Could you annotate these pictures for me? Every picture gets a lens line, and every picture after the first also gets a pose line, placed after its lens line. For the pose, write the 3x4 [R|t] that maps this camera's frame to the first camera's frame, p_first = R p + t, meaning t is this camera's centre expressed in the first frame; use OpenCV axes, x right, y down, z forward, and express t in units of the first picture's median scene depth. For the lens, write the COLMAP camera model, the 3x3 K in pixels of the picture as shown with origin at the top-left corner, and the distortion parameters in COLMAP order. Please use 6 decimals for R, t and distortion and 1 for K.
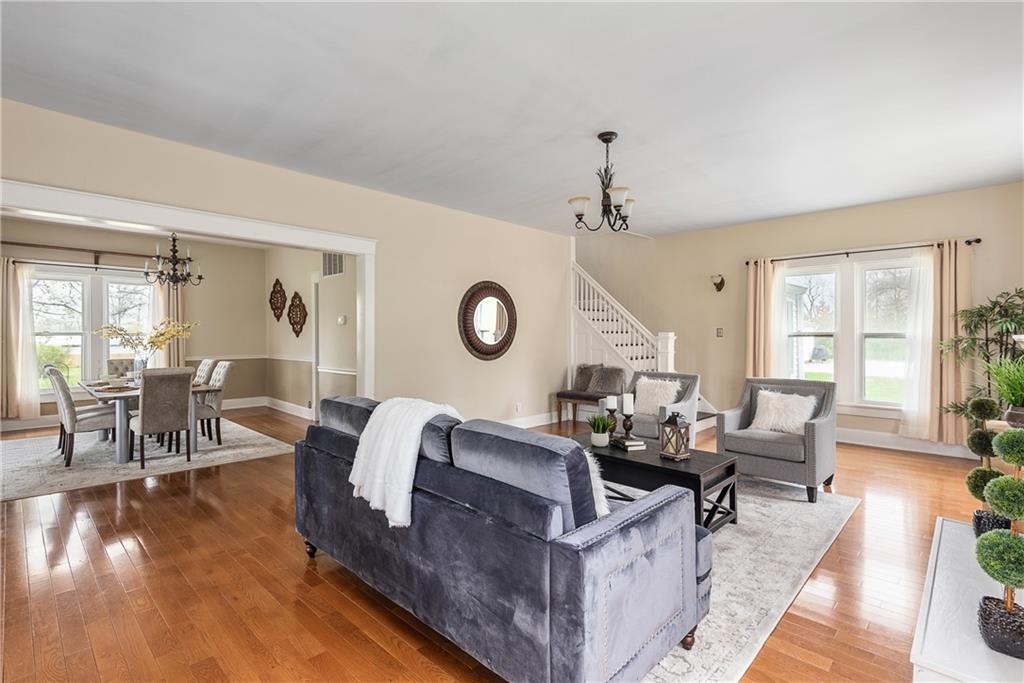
lens RADIAL K [[479.2, 0, 512.0], [0, 479.2, 341.5], [0, 0, 1]] dist [0.001237, -0.020487]
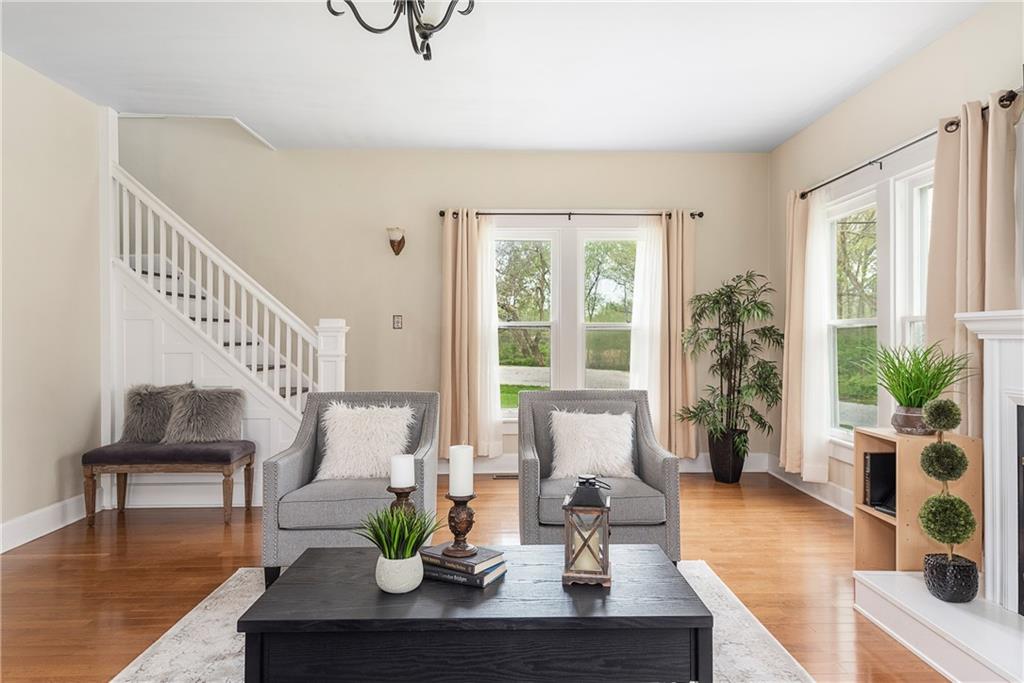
lens RADIAL K [[660.3, 0, 514.6], [0, 660.3, 337.5], [0, 0, 1]] dist [0.050326, -0.058373]
pose [[0.690389, -0.002281, 0.723435, -0.104719], [0.011566, 0.999902, -0.007885, 0.012931], [-0.723346, 0.013811, 0.690348, 0.399122]]
